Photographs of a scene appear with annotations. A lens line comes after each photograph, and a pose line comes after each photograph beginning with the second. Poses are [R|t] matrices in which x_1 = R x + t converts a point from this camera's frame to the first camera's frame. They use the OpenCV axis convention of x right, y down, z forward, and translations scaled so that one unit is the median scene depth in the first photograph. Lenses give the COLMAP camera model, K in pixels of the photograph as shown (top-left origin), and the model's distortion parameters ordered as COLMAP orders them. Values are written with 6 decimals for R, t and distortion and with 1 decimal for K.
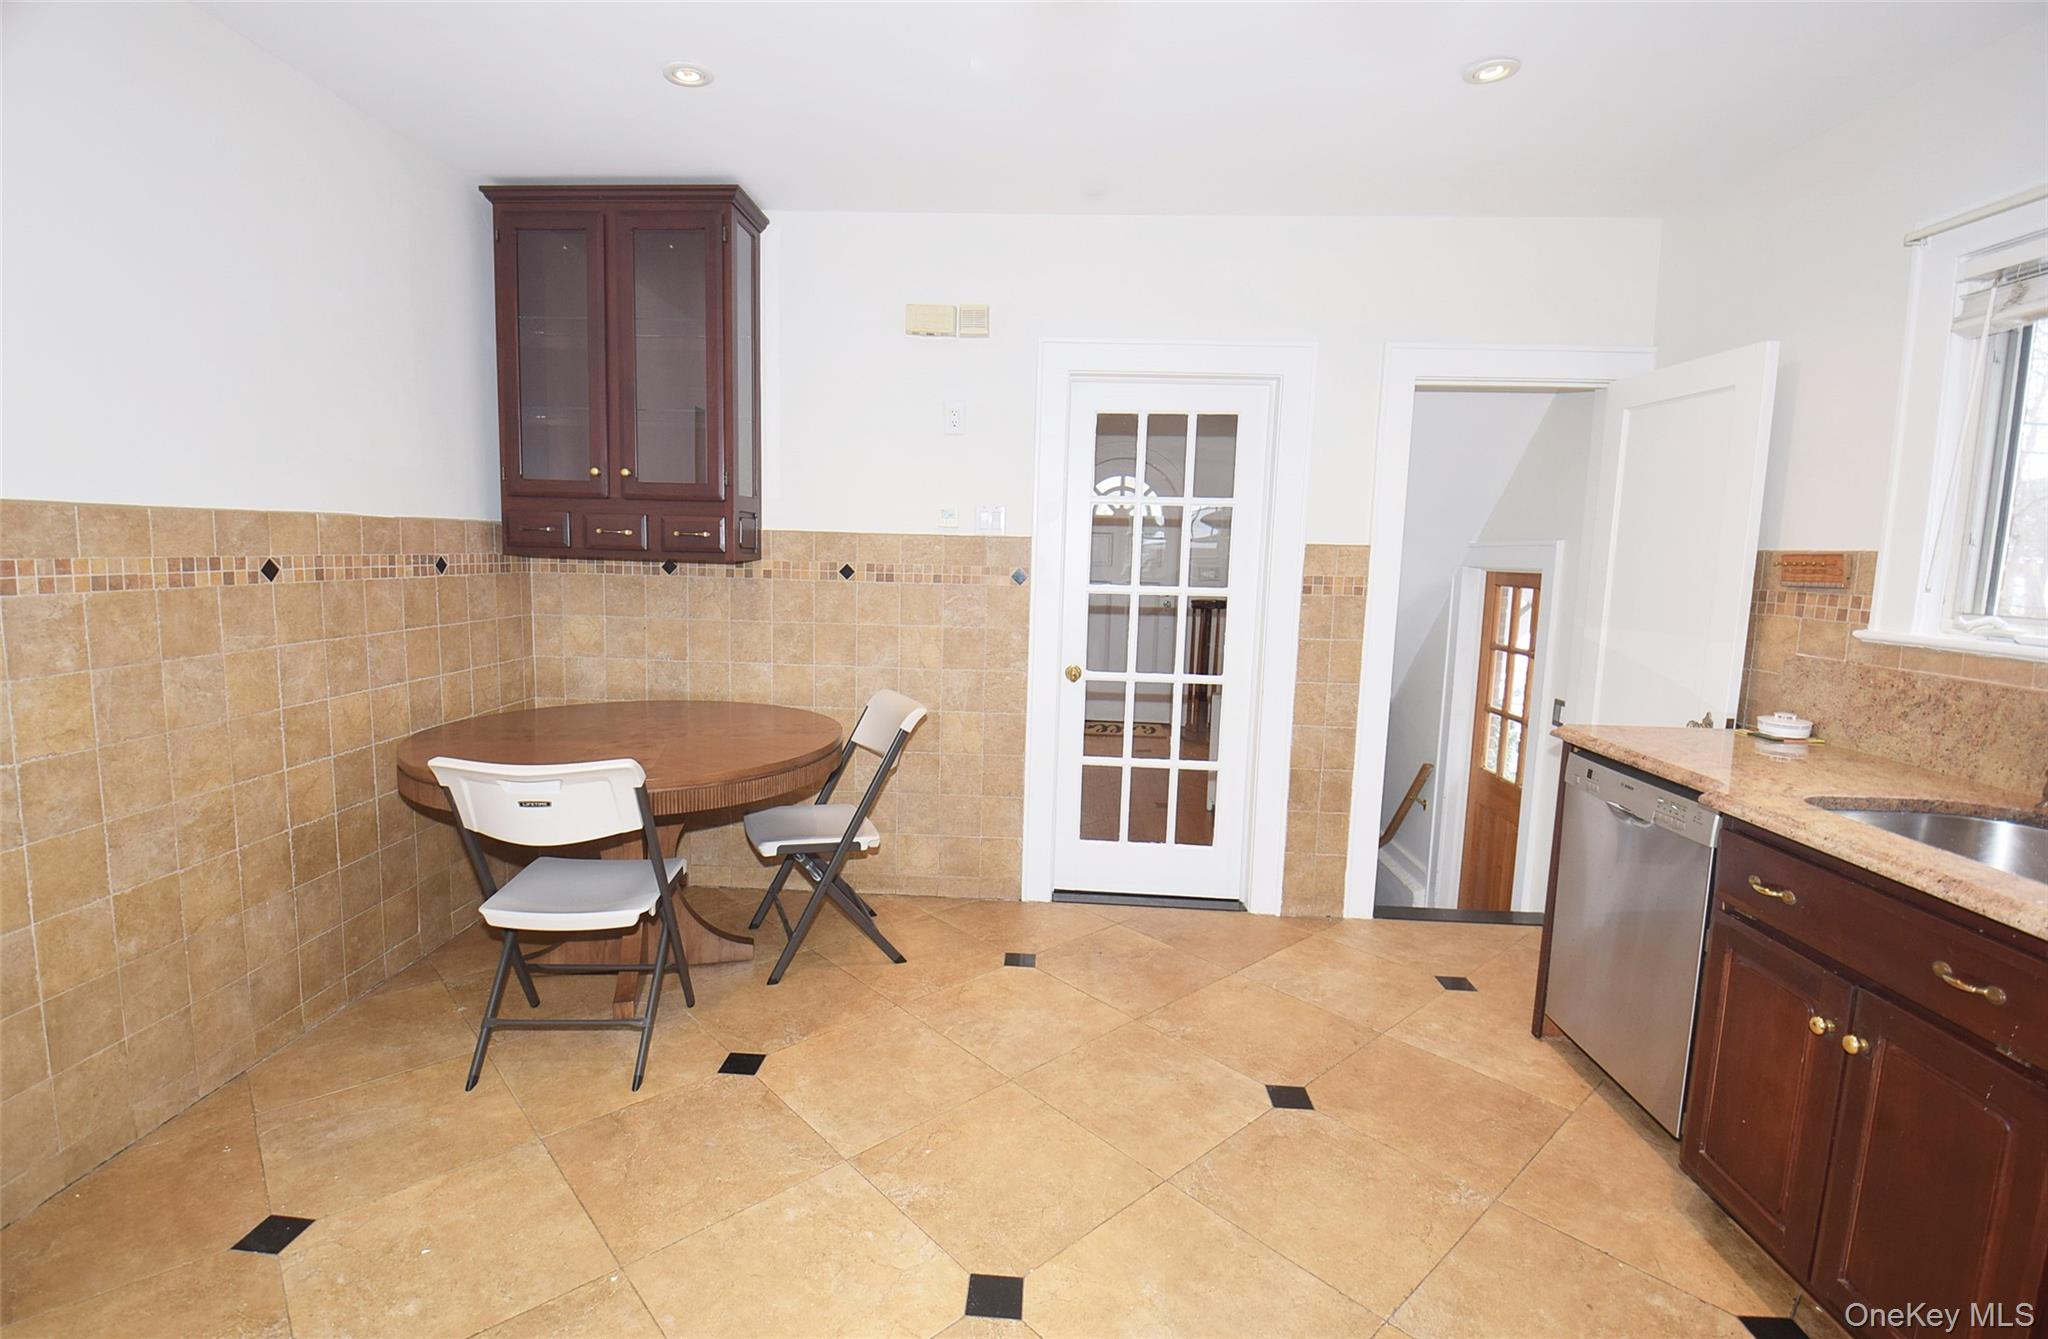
lens RADIAL K [[832.6, 0, 969.1], [0, 832.6, 662.1], [0, 0, 1]] dist [-0.024635, -0.003265]
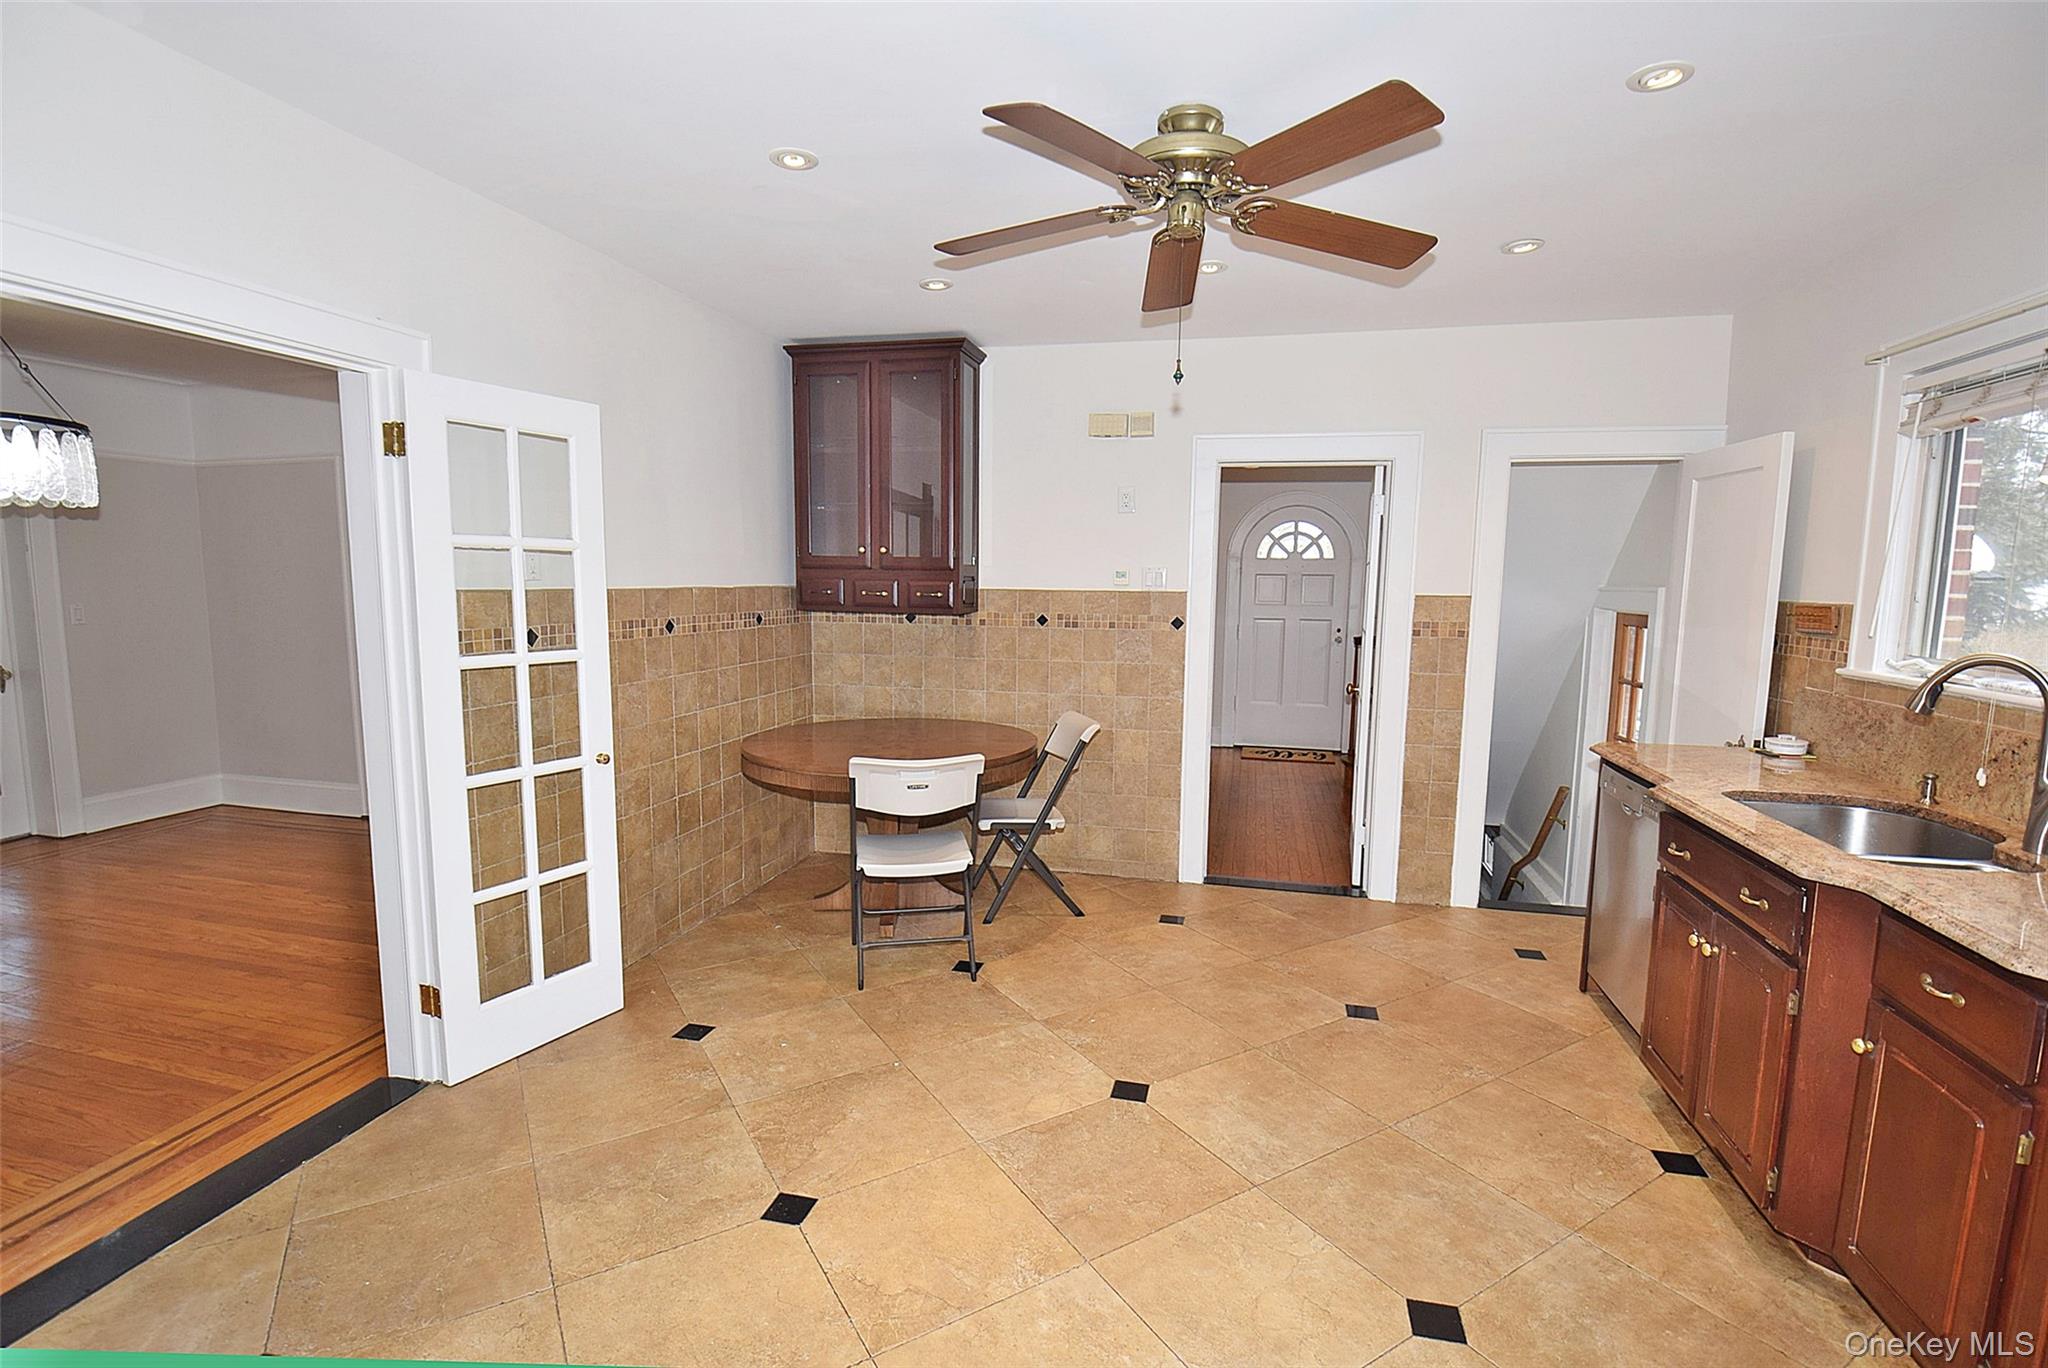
lens RADIAL K [[917.3, 0, 1018.7], [0, 917.3, 706.9], [0, 0, 1]] dist [-0.022747, -0.009063]
pose [[0.984763, 0.009106, -0.173665, 0.085053], [-0.006866, 0.999885, 0.013496, 0.009377], [0.173768, -0.012098, 0.984712, -0.544354]]
